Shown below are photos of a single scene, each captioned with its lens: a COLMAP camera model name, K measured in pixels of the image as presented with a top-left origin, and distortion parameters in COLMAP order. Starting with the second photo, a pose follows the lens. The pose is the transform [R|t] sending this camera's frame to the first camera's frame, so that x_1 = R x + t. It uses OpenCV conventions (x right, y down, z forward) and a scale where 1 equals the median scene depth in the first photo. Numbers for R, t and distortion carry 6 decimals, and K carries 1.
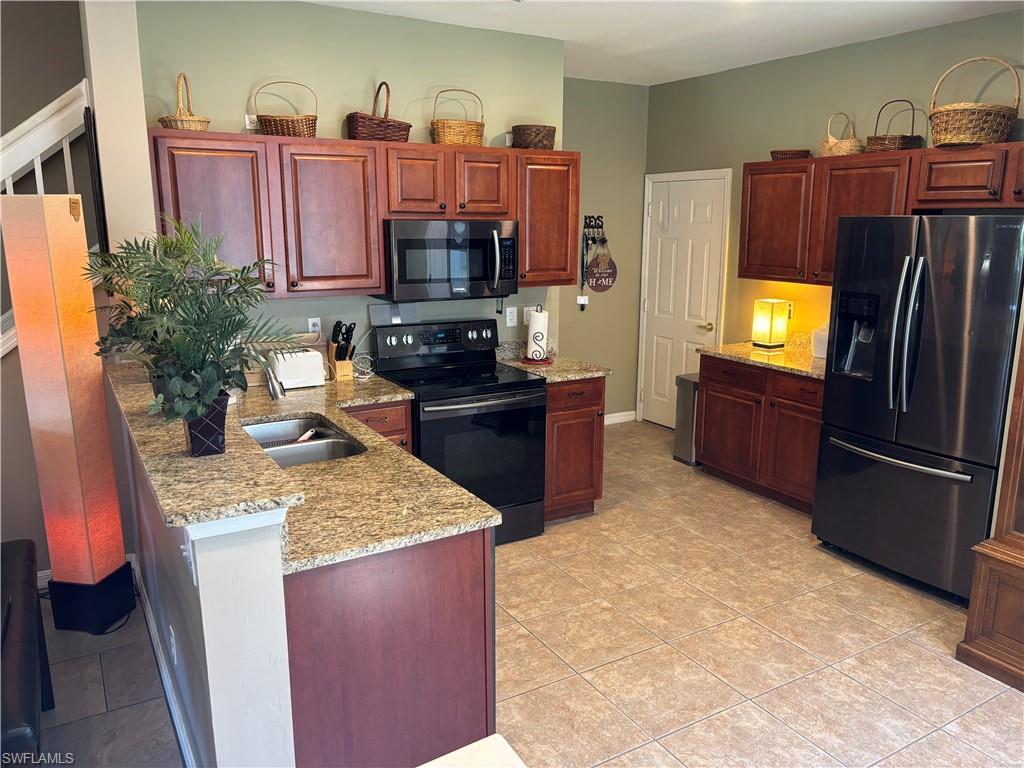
lens RADIAL K [[776.3, 0, 519.8], [0, 776.3, 380.3], [0, 0, 1]] dist [0.046745, -0.056466]
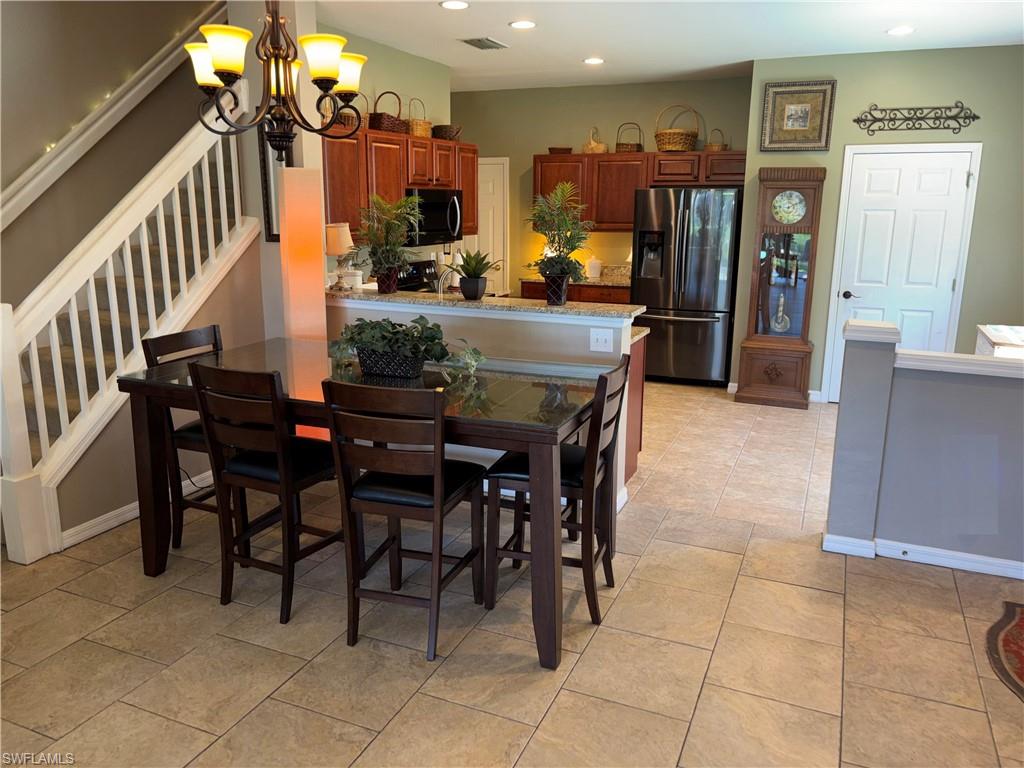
lens RADIAL K [[776.3, 0, 512.0], [0, 776.3, 371.7], [0, 0, 1]] dist [0.046745, -0.056466]
pose [[0.810968, -0.125910, 0.571382, -0.871587], [0.116402, 0.991769, 0.053335, 0.076294], [-0.573394, 0.023257, 0.818950, -0.287521]]
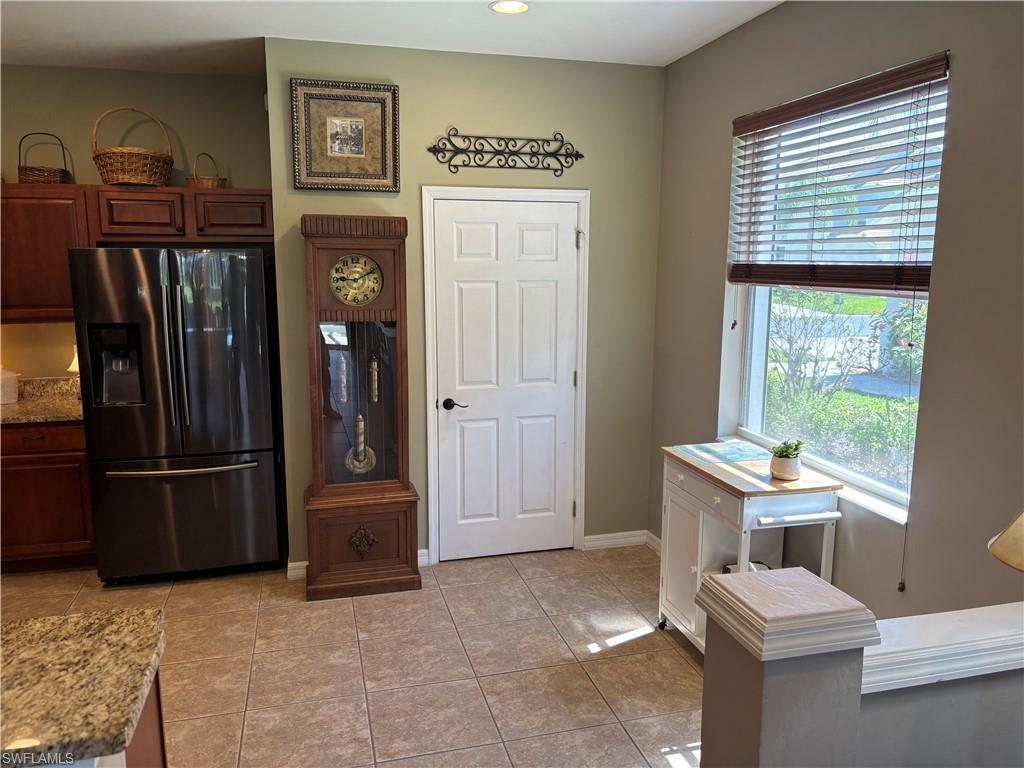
lens RADIAL K [[776.3, 0, 522.2], [0, 776.3, 382.5], [0, 0, 1]] dist [0.046745, -0.056466]
pose [[0.269781, -0.160259, 0.949492, -0.377636], [0.197313, 0.974330, 0.108388, -0.040517], [-0.942489, 0.158106, 0.294477, 0.202149]]
